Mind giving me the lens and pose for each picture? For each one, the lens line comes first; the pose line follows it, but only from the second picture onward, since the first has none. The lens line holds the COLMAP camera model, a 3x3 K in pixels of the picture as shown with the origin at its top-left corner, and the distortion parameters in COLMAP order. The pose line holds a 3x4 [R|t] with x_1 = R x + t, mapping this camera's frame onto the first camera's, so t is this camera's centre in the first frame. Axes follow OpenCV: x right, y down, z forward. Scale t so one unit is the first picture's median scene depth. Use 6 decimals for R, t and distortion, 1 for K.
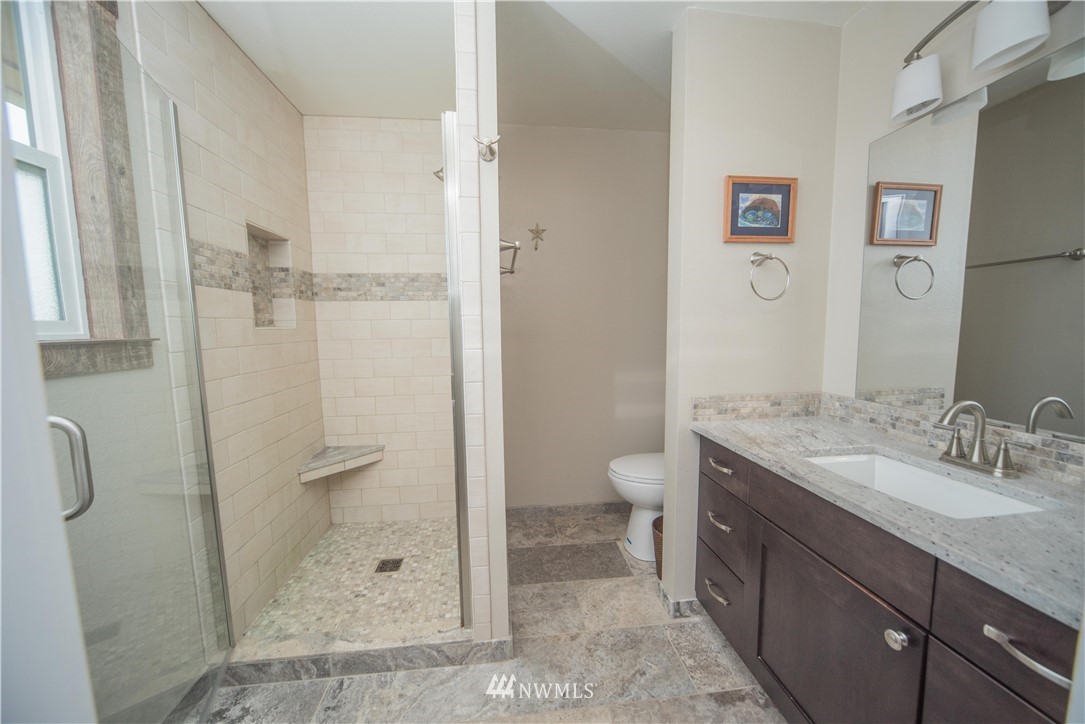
lens RADIAL K [[396.3, 0, 540.6], [0, 396.3, 362.8], [0, 0, 1]] dist [-0.000981, -0.000113]
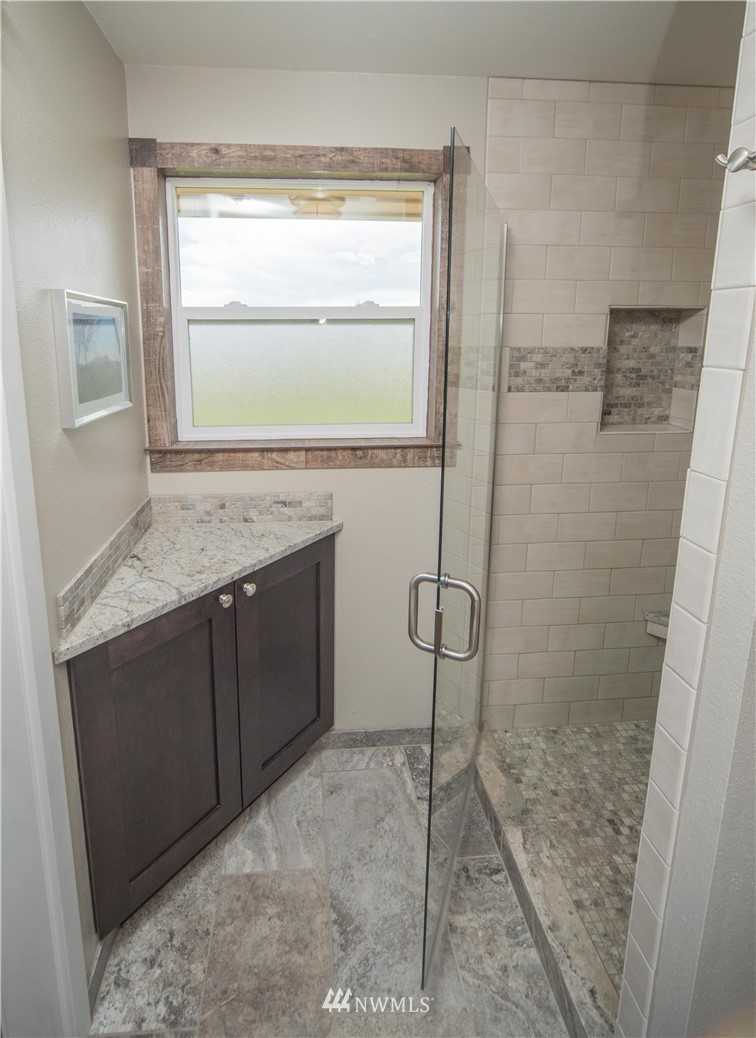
lens RADIAL K [[475.4, 0, 336.8], [0, 475.4, 408.8], [0, 0, 1]] dist [-0.001469, -0.000025]
pose [[-0.032067, 0.171897, -0.984593, 0.298235], [-0.098141, 0.979797, 0.174257, -0.272207], [0.994656, 0.102217, -0.014549, 0.478008]]
